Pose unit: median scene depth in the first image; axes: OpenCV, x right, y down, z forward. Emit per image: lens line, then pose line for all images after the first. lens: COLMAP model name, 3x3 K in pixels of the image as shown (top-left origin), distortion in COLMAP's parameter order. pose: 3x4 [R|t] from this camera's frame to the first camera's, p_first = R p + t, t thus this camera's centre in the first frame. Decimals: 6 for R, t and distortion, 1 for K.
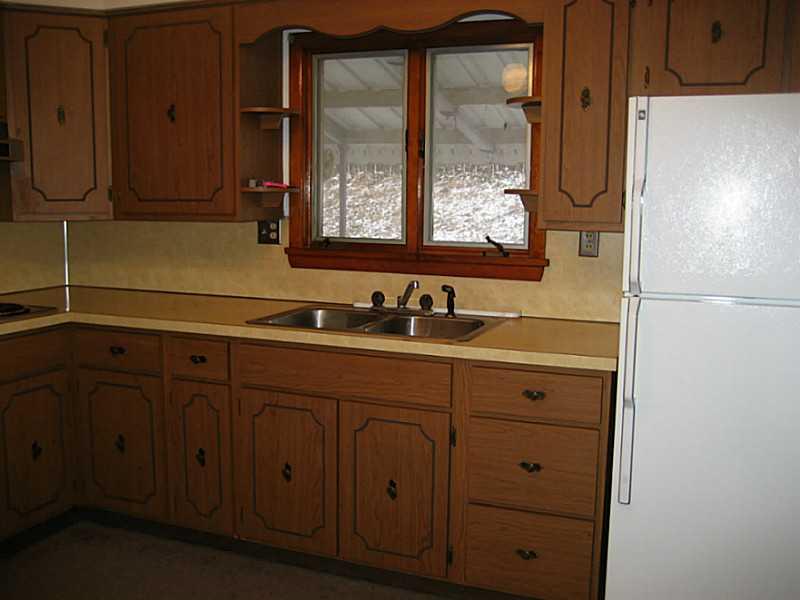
lens RADIAL K [[849.2, 0, 382.5], [0, 849.2, 298.5], [0, 0, 1]] dist [-0.099215, 0.019295]
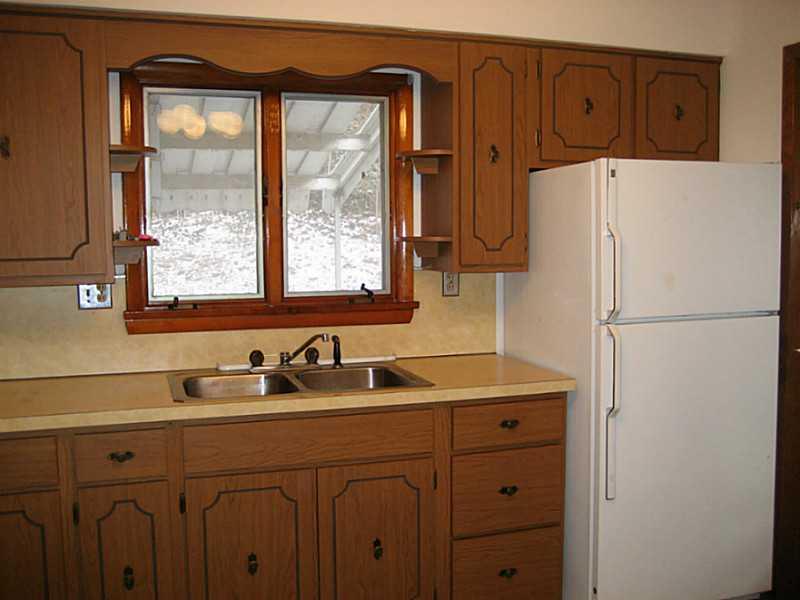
lens RADIAL K [[849.2, 0, 382.5], [0, 849.2, 298.5], [0, 0, 1]] dist [-0.099215, 0.019295]
pose [[0.746689, -0.064481, 0.662041, -0.529437], [0.101435, 0.994688, -0.017524, -0.035463], [-0.657394, 0.080239, 0.749263, 0.226932]]
